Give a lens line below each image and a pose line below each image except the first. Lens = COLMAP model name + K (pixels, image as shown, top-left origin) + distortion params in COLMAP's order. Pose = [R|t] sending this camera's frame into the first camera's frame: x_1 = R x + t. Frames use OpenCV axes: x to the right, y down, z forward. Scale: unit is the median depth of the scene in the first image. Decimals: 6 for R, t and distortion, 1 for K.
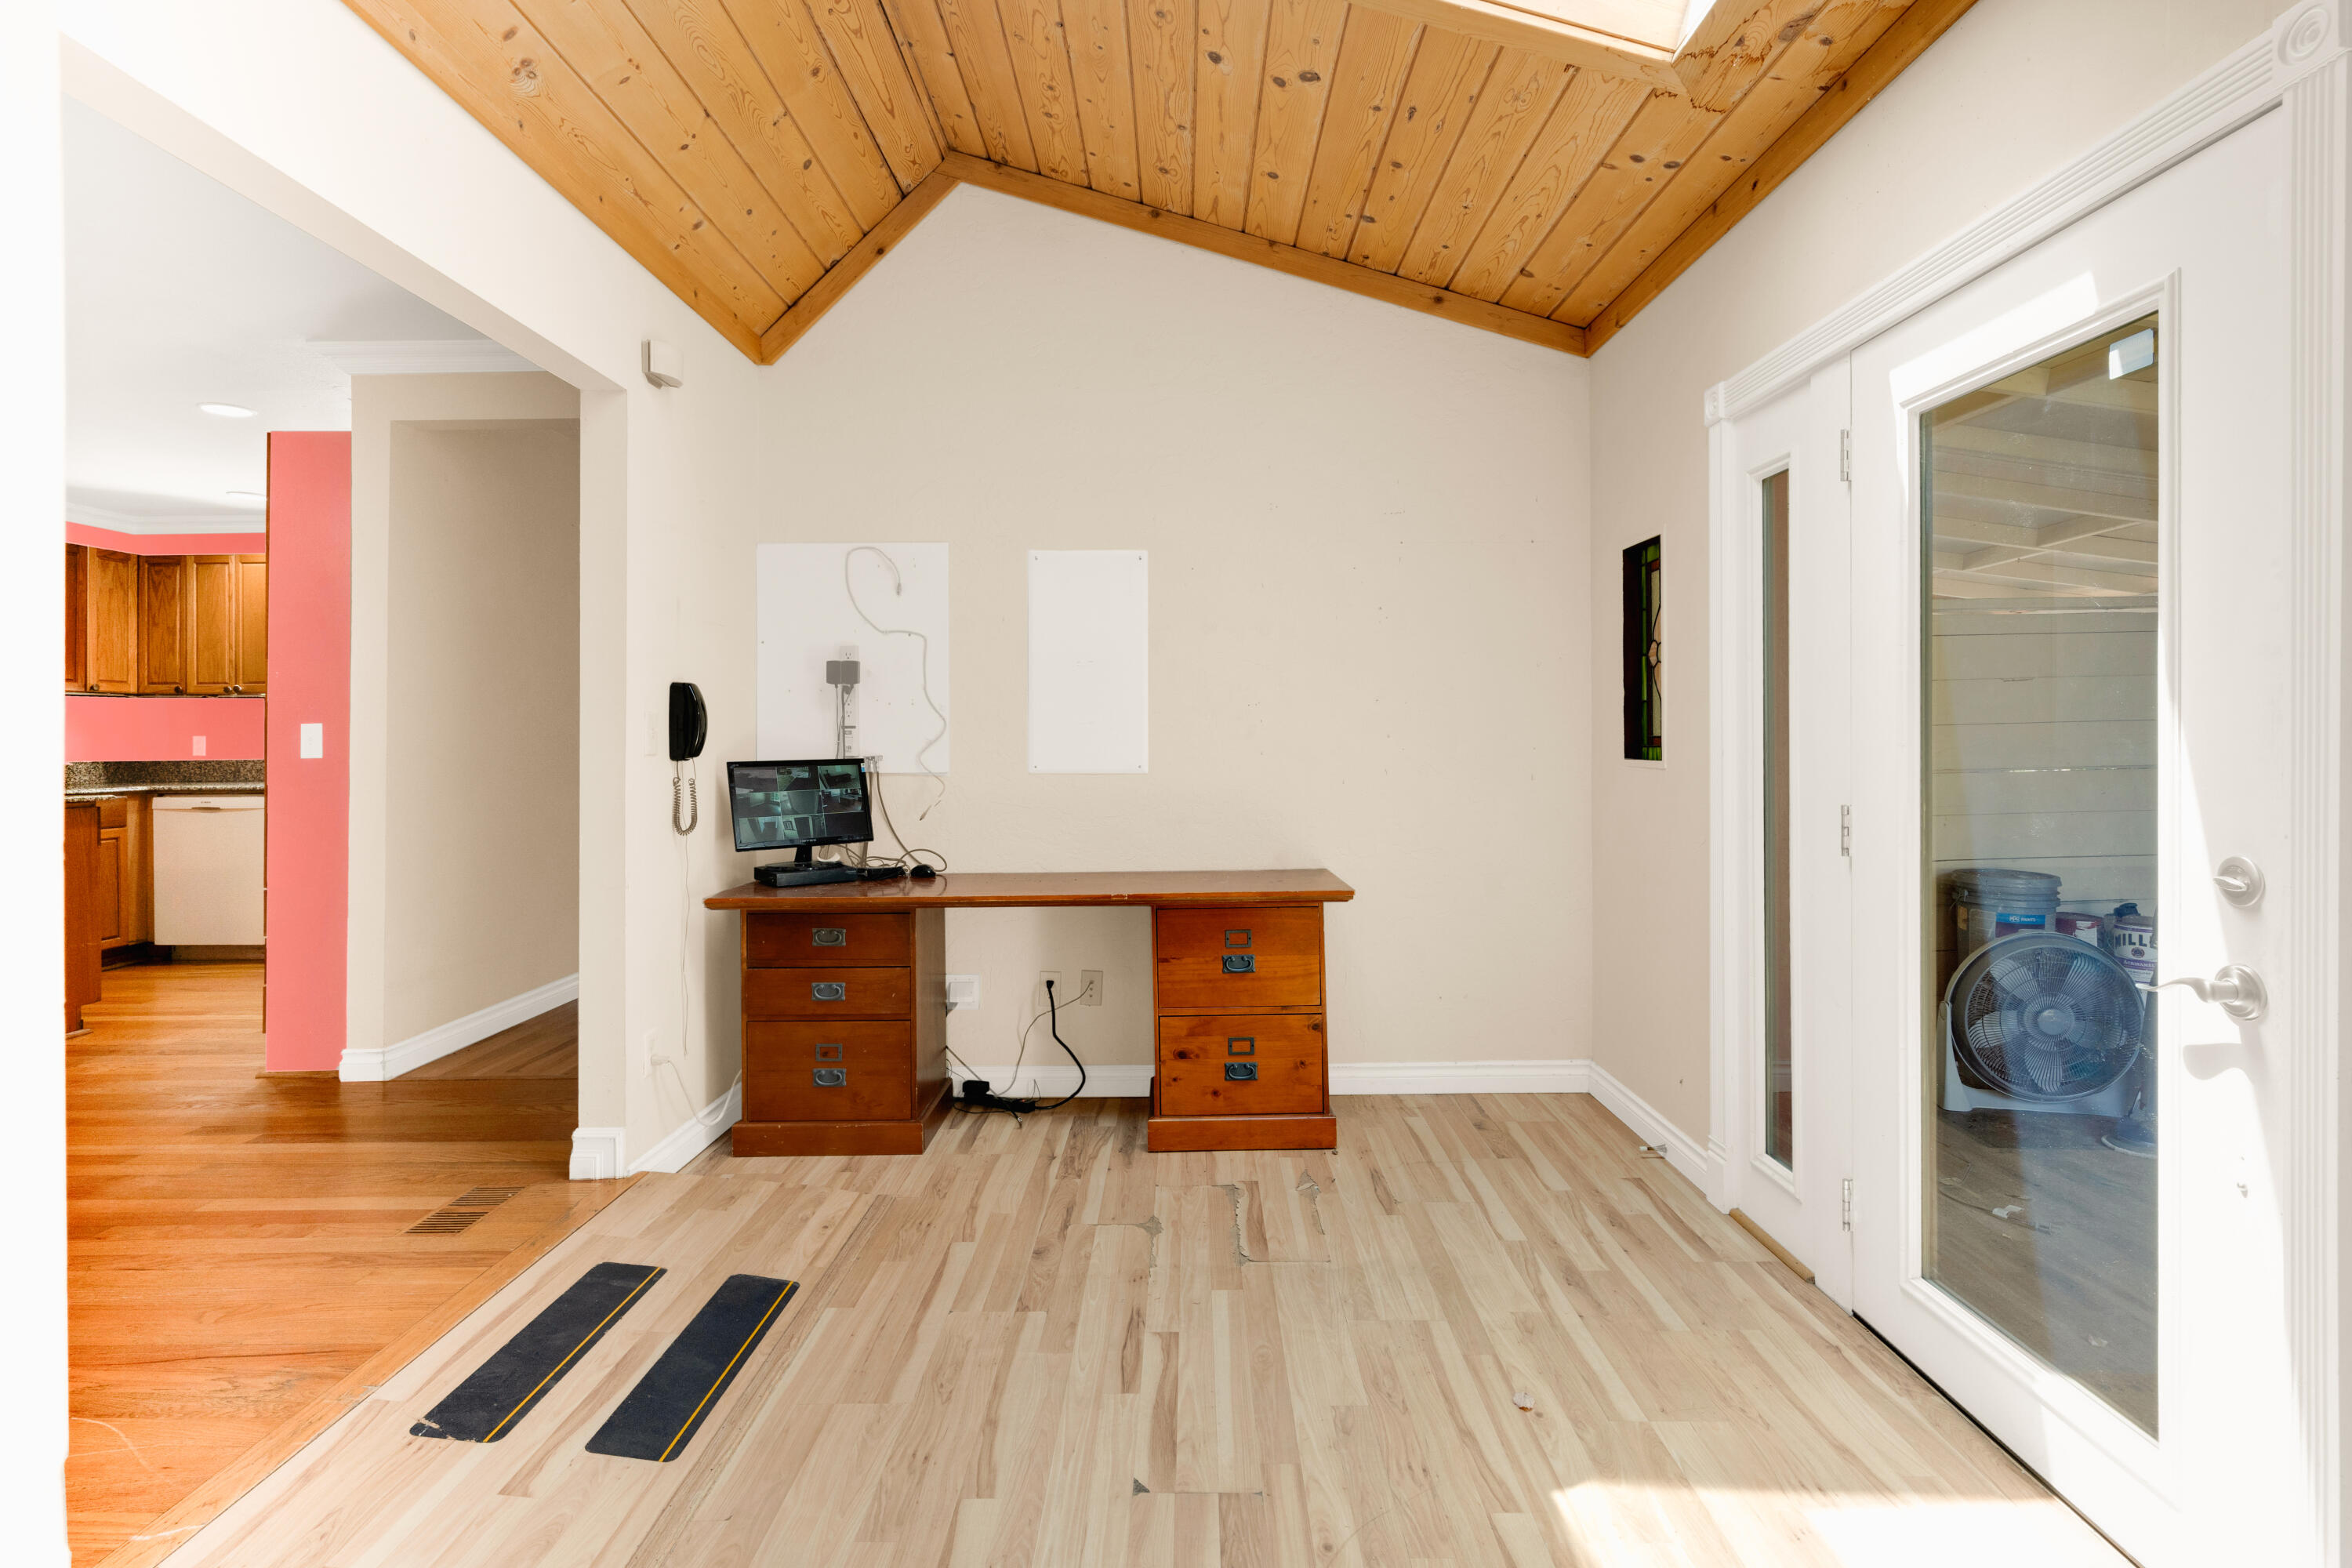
lens RADIAL K [[1135.3, 0, 1186.6], [0, 1135.3, 744.4], [0, 0, 1]] dist [0.004909, 0.000722]
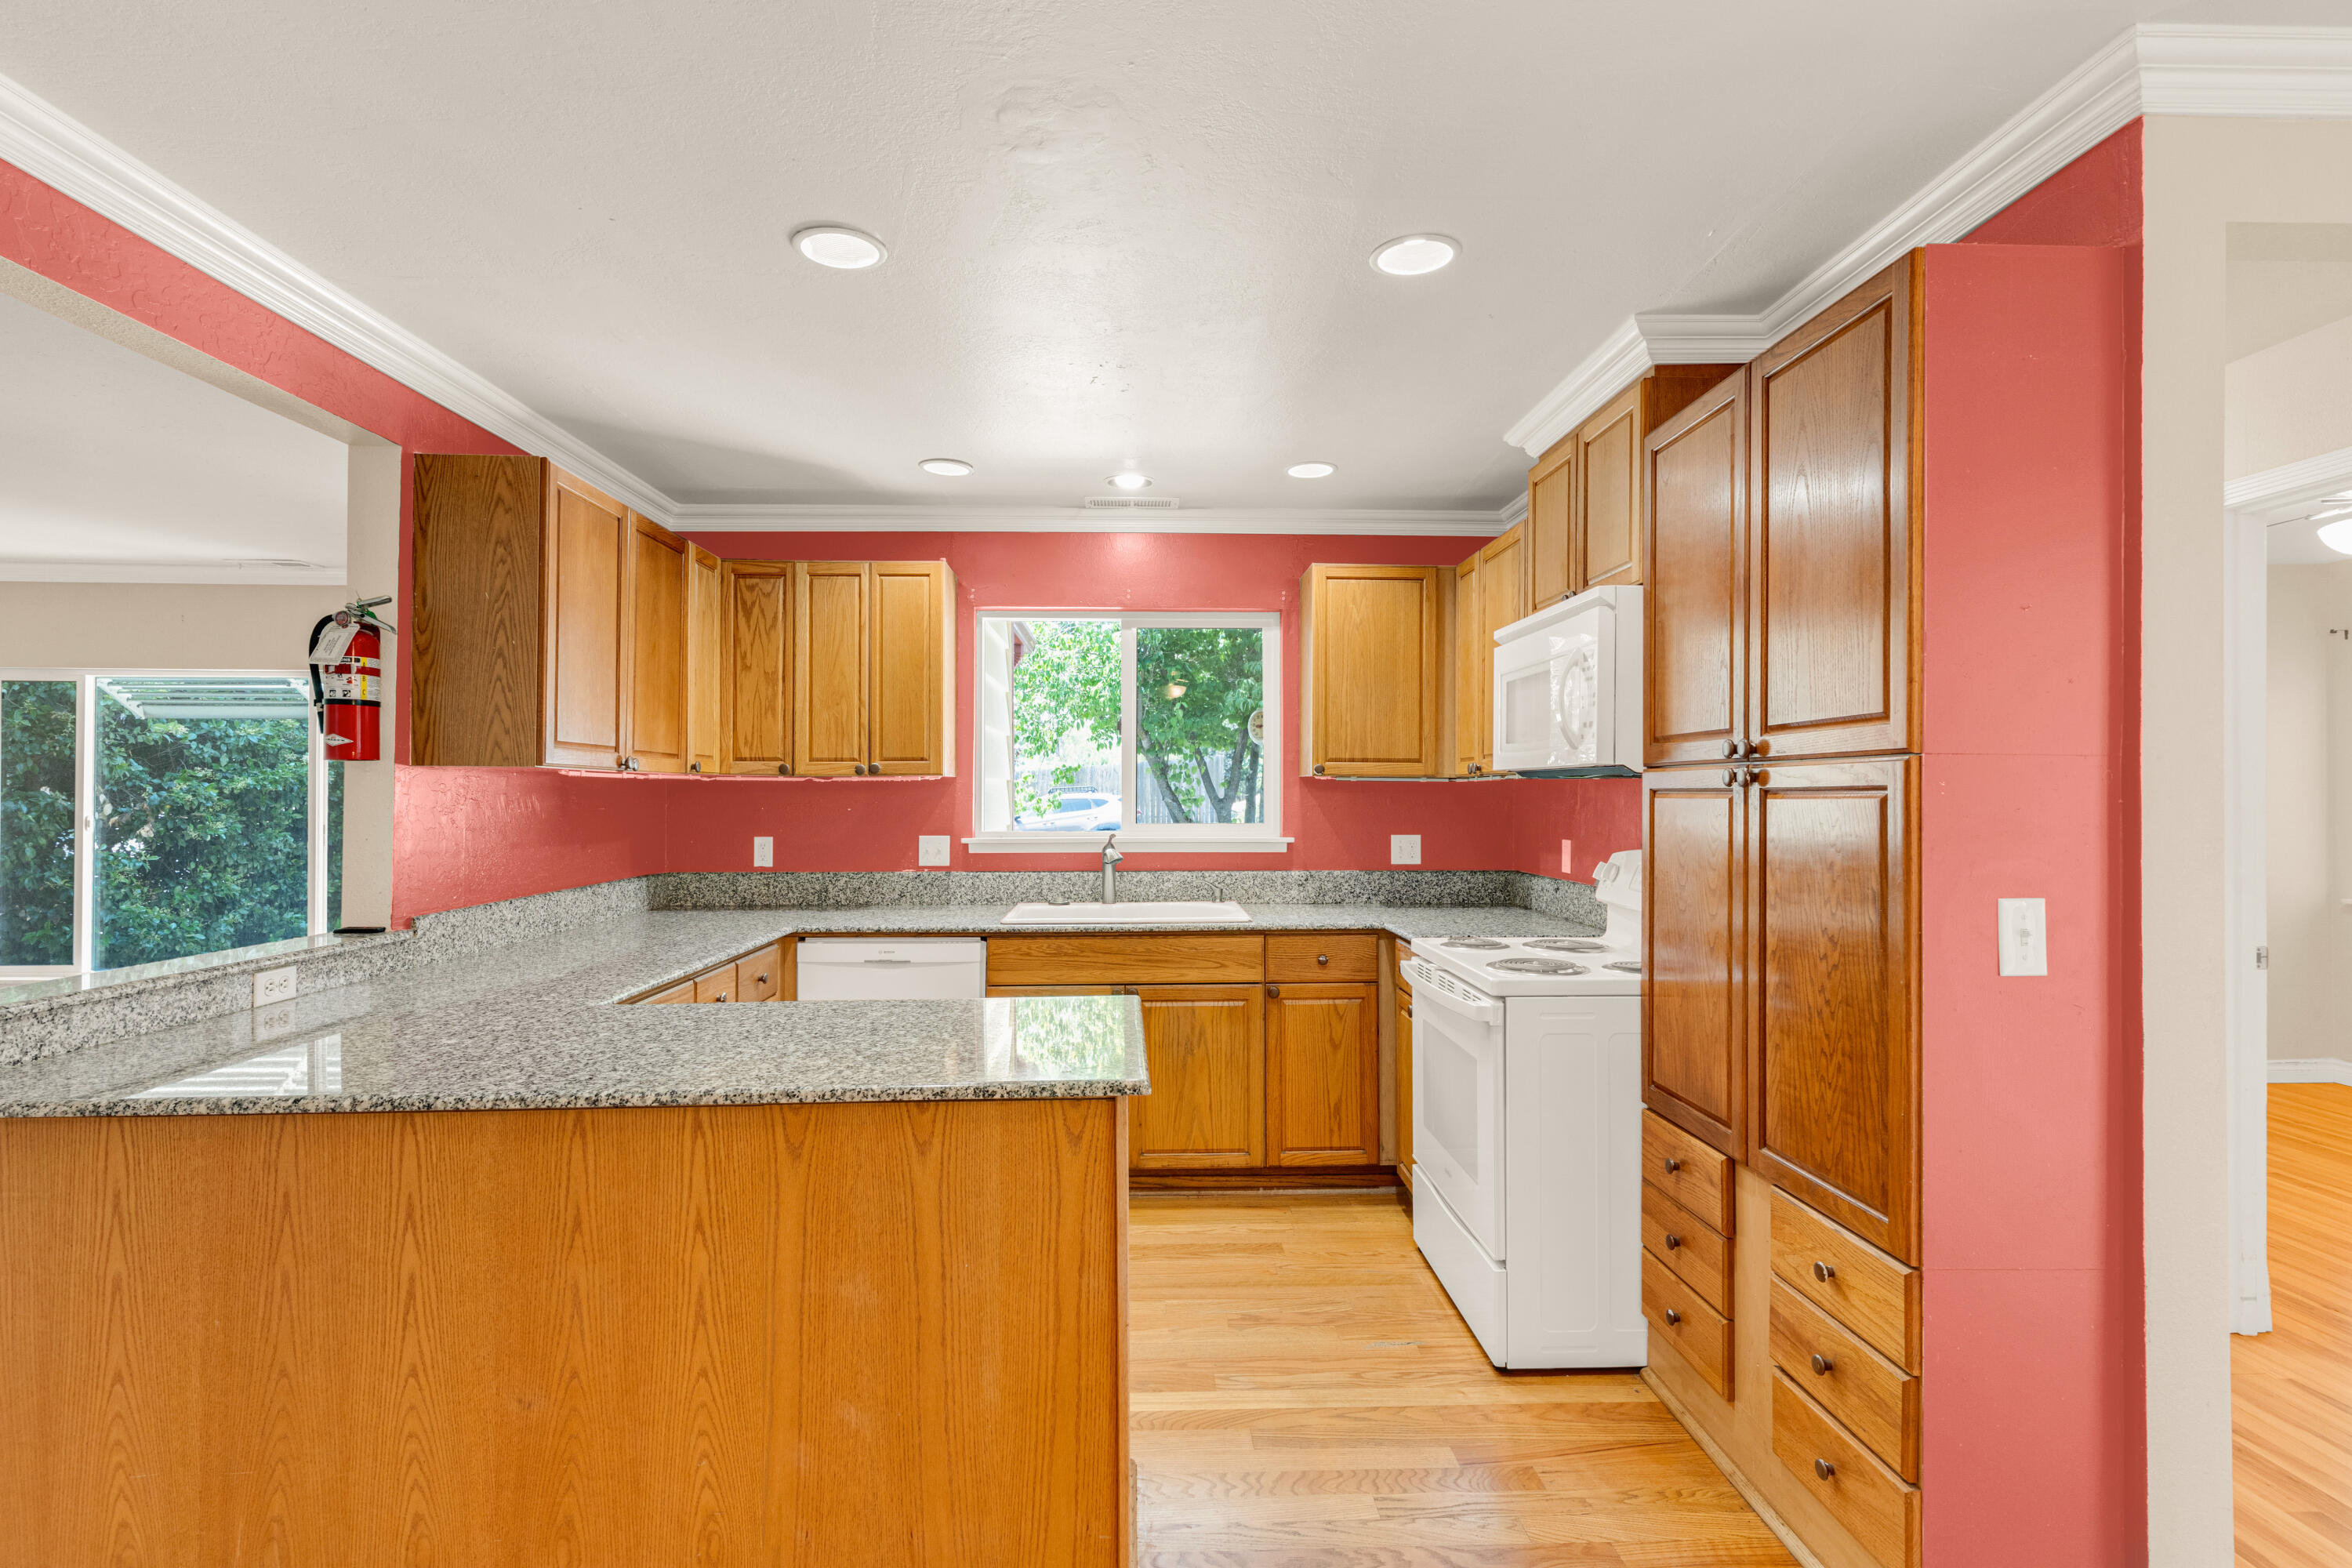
lens RADIAL K [[1135.3, 0, 1177.9], [0, 1135.3, 780.8], [0, 0, 1]] dist [0.004909, 0.000722]
pose [[0.999008, 0.004405, 0.044320, -0.719483], [-0.003944, 0.999937, -0.010480, -0.036922], [-0.044363, 0.010295, 0.998962, 0.361747]]
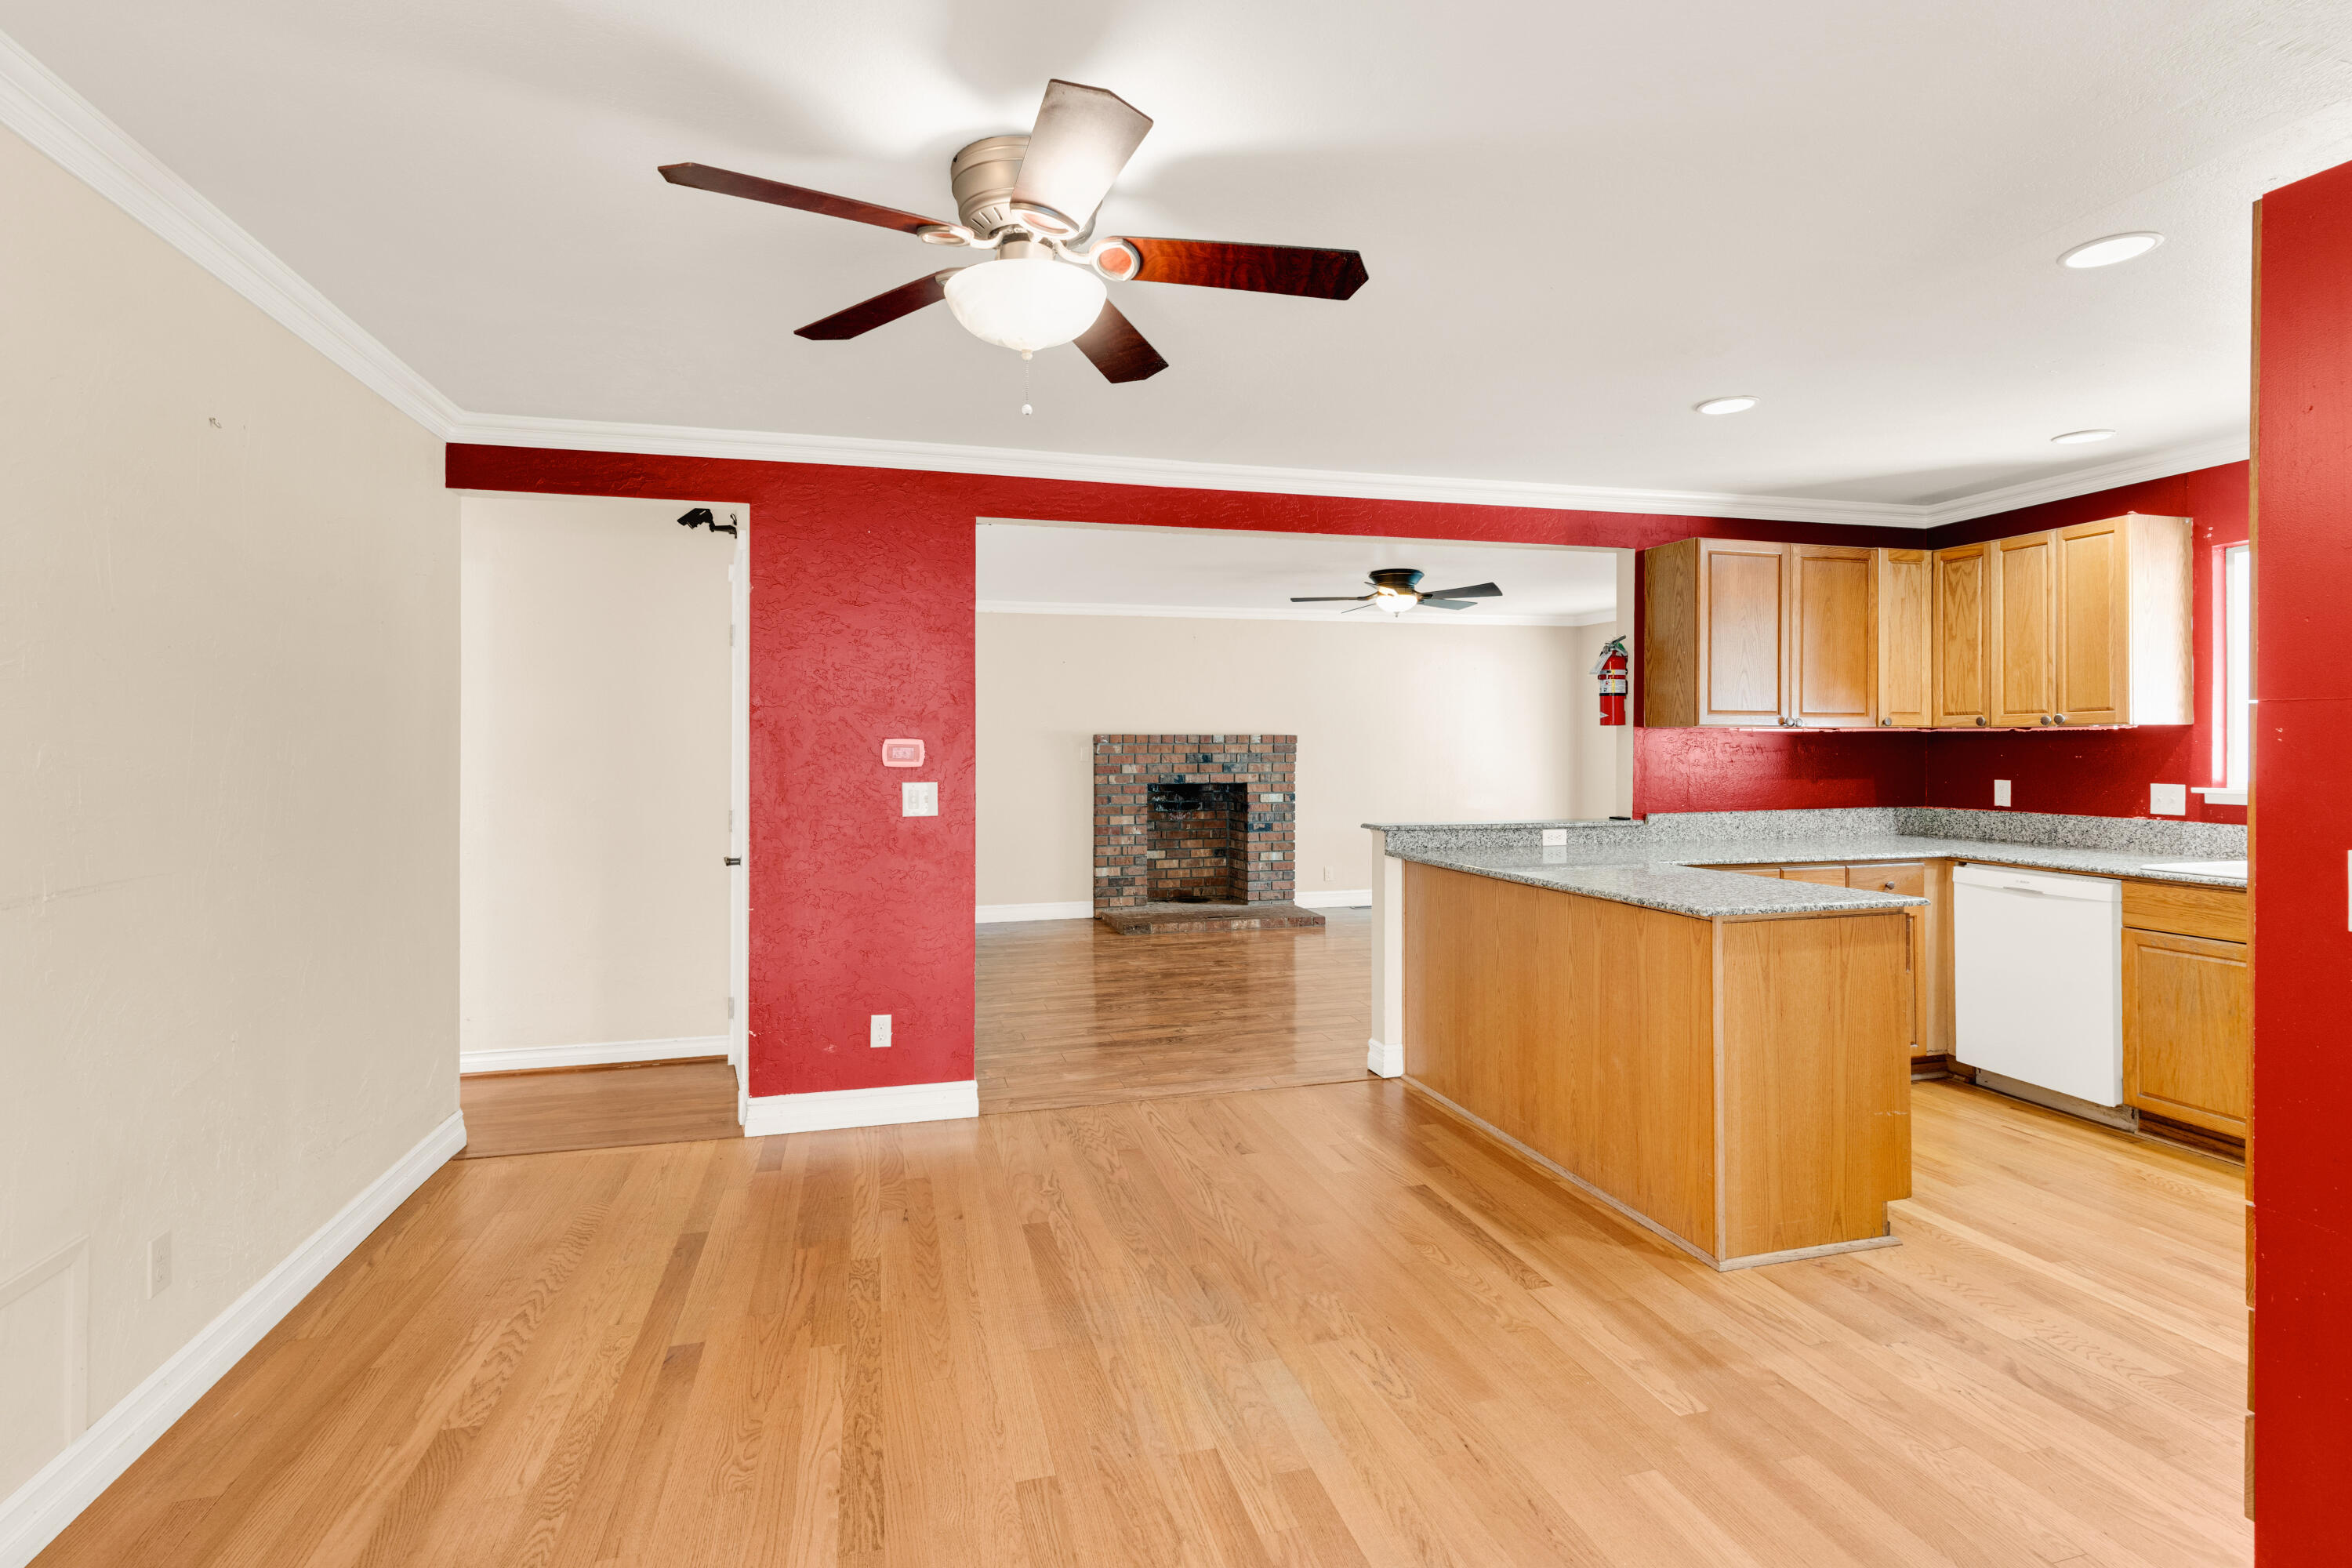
lens RADIAL K [[1135.3, 0, 1170.4], [0, 1135.3, 747.2], [0, 0, 1]] dist [0.004909, 0.000722]
pose [[0.260235, 0.004035, -0.965537, -0.308163], [0.002621, 0.999985, 0.004886, -0.037424], [0.965542, -0.003802, 0.260221, 0.297544]]
